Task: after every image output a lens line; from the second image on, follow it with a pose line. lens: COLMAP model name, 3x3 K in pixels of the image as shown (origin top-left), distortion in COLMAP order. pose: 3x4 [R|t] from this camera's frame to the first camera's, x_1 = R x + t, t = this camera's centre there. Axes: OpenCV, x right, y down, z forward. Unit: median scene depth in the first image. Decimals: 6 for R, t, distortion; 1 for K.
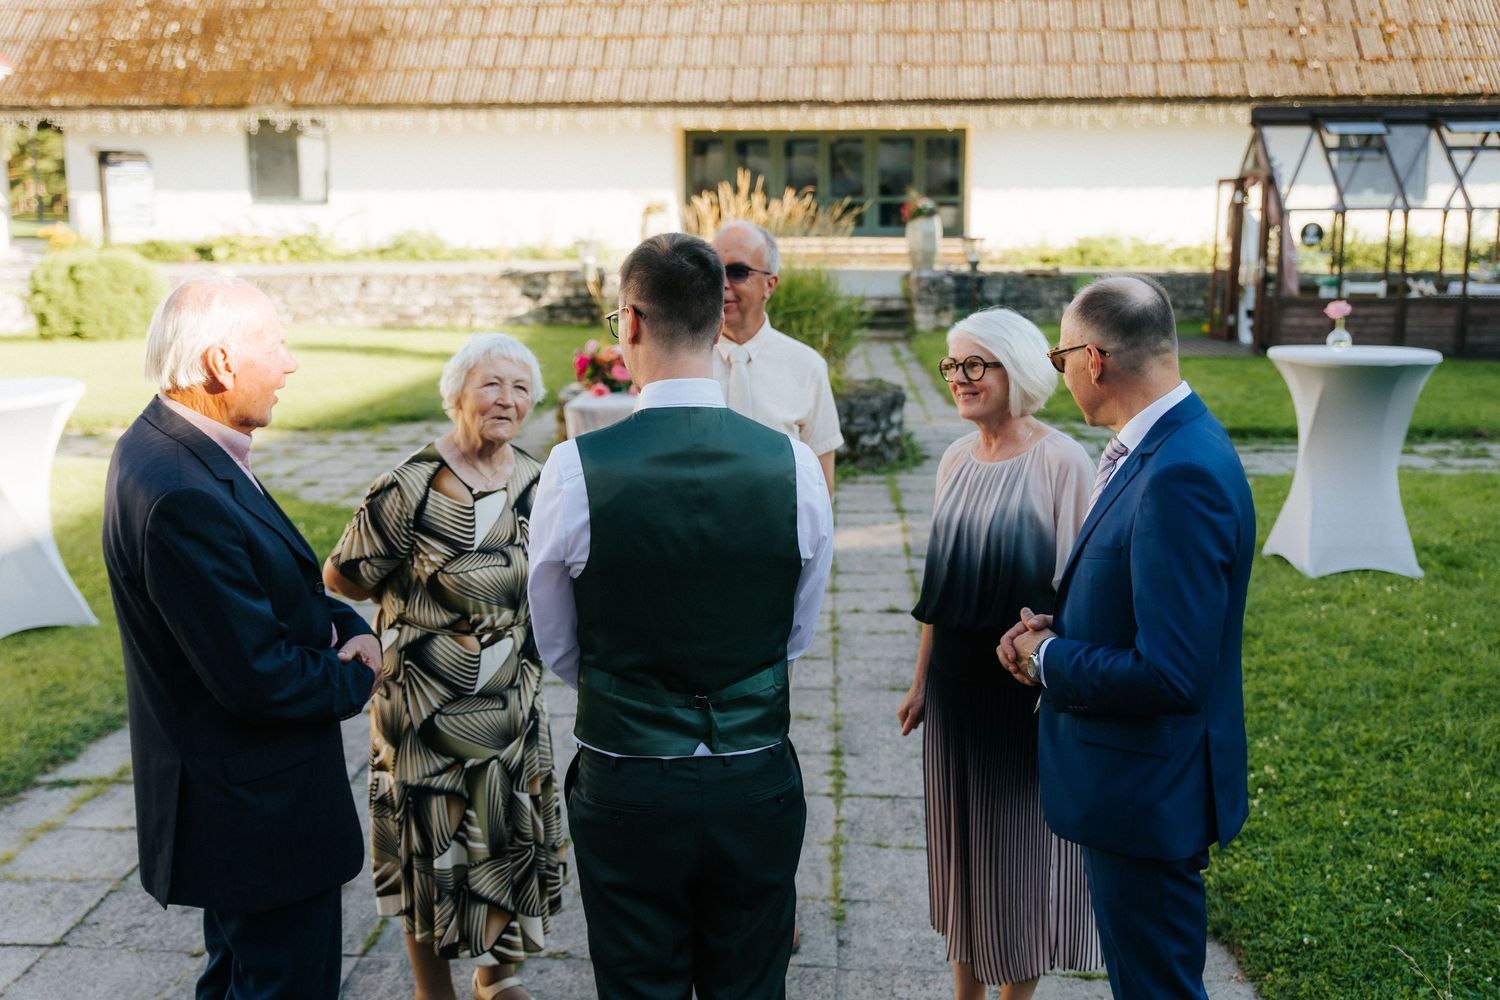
lens RADIAL K [[1510.9, 0, 750.0], [0, 1510.9, 500.0], [0, 0, 1]] dist [0.001259, -0.000895]
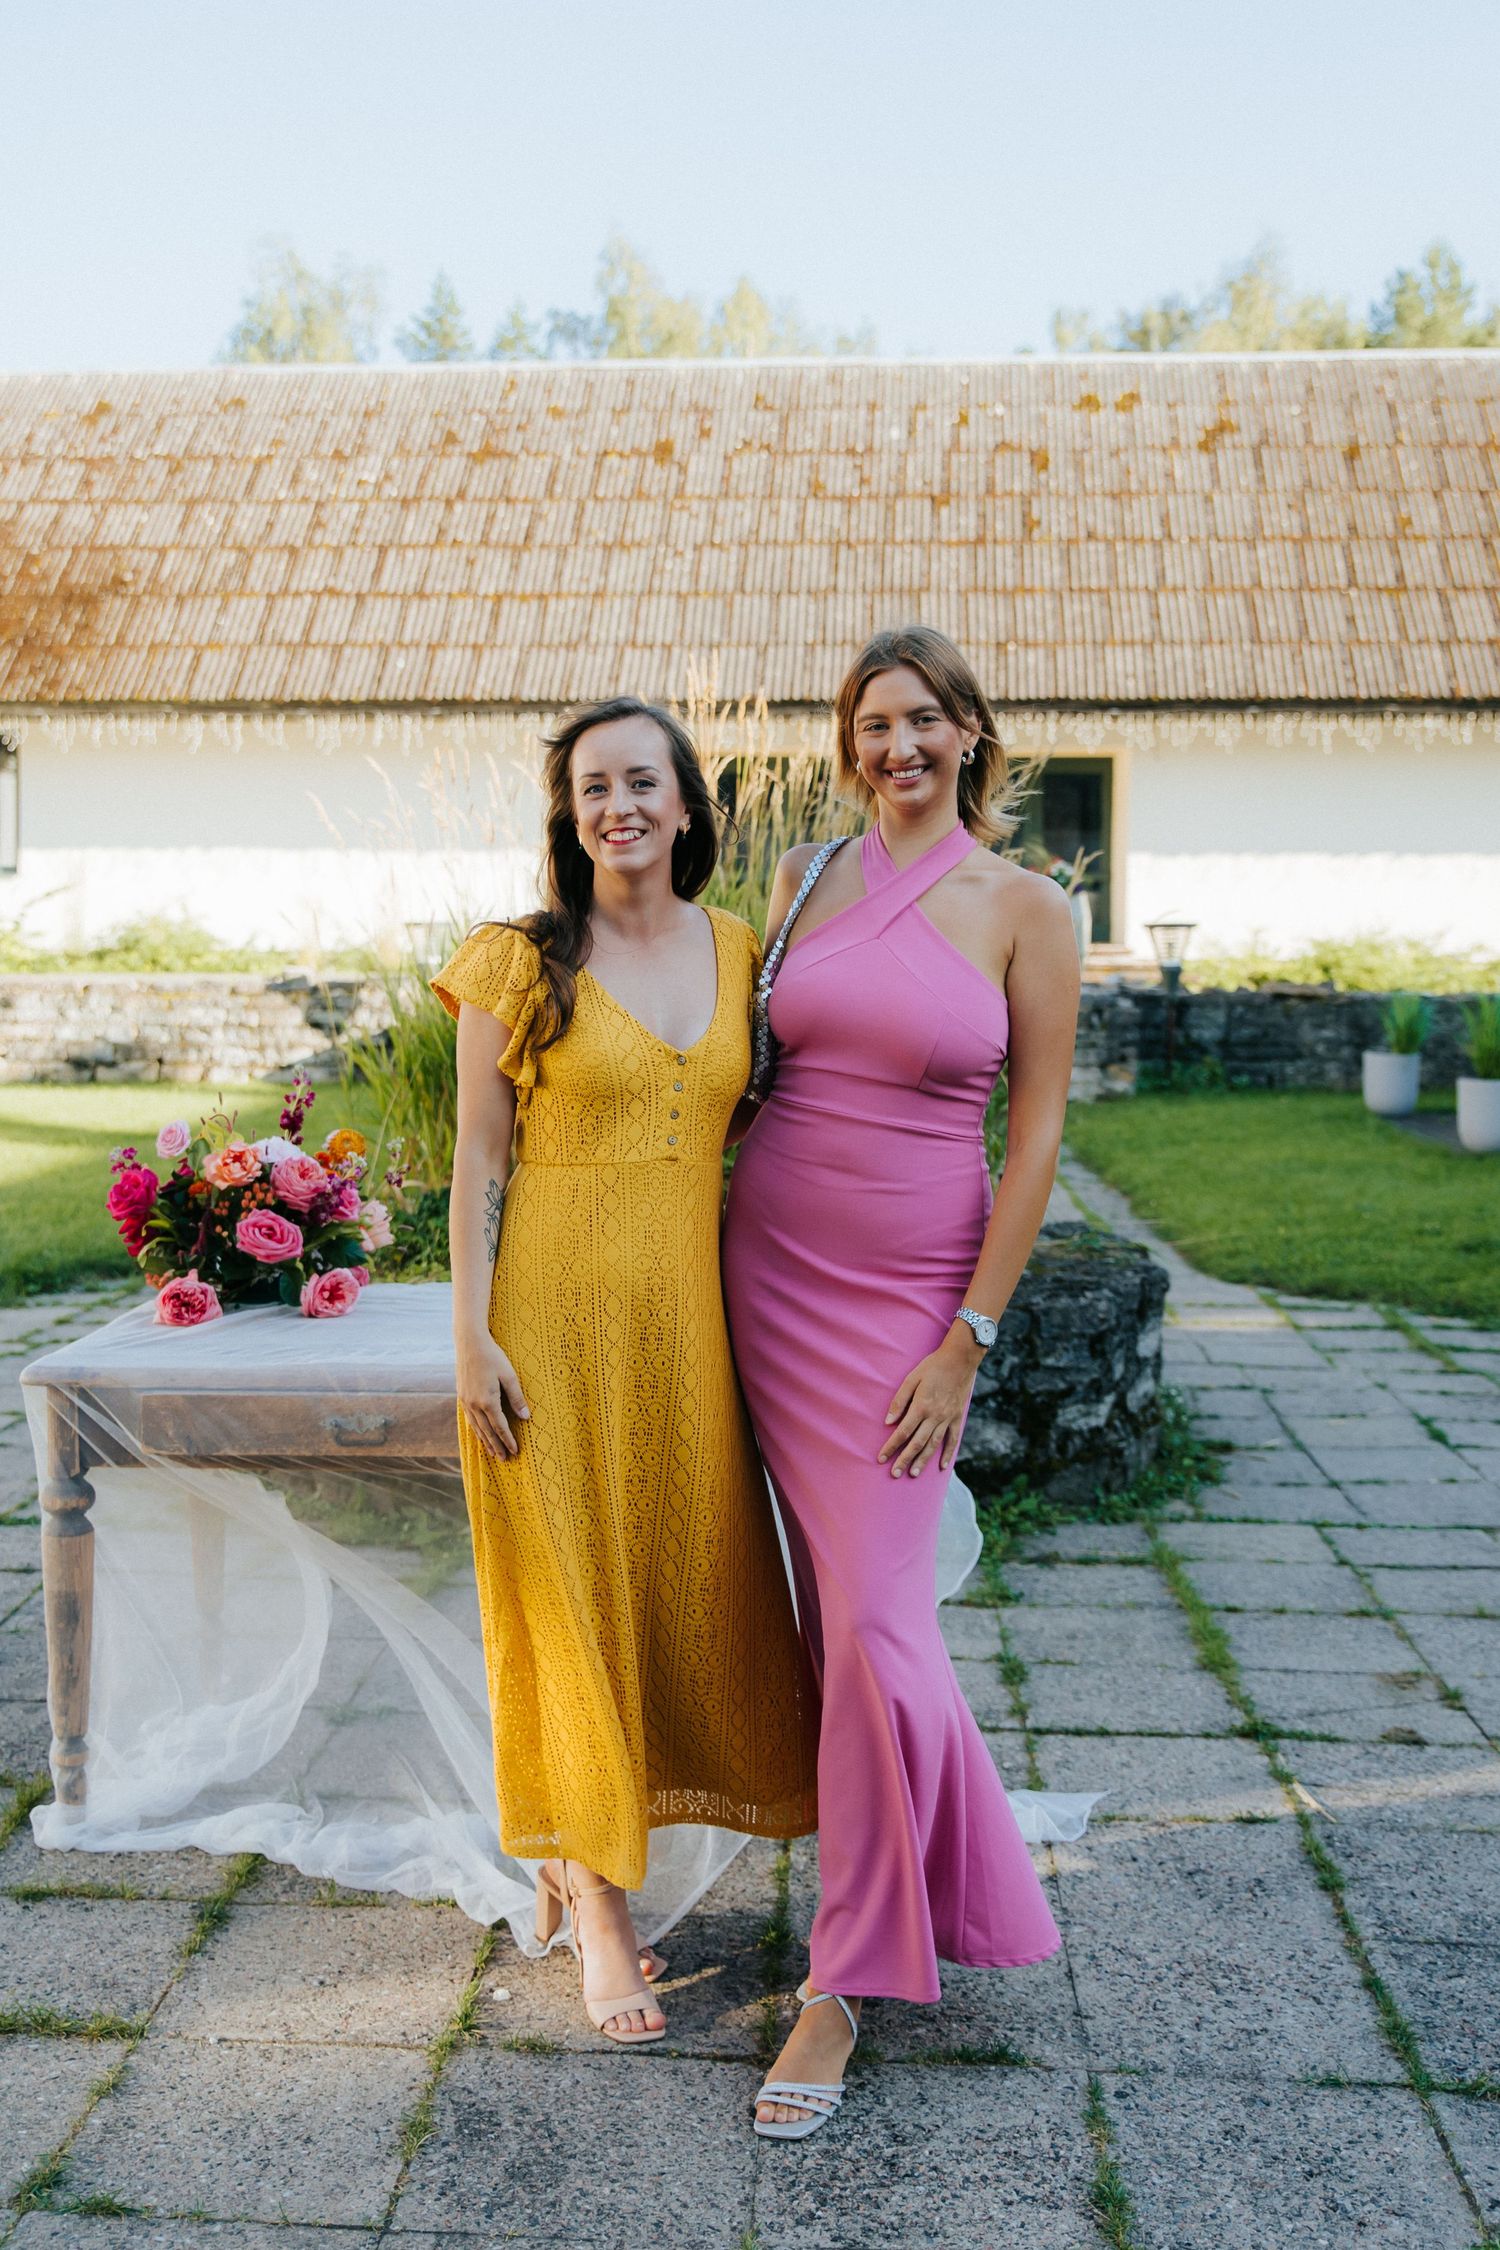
lens RADIAL K [[2132.0, 0, 750.0], [0, 2132.0, 1125.0], [0, 0, 1]] dist [0.000849, 0.000186]
pose [[0.999939, 0.010043, 0.004627, 0.000483], [-0.009532, 0.994973, -0.099690, -0.022729], [-0.005605, 0.099640, 0.995008, 0.208791]]
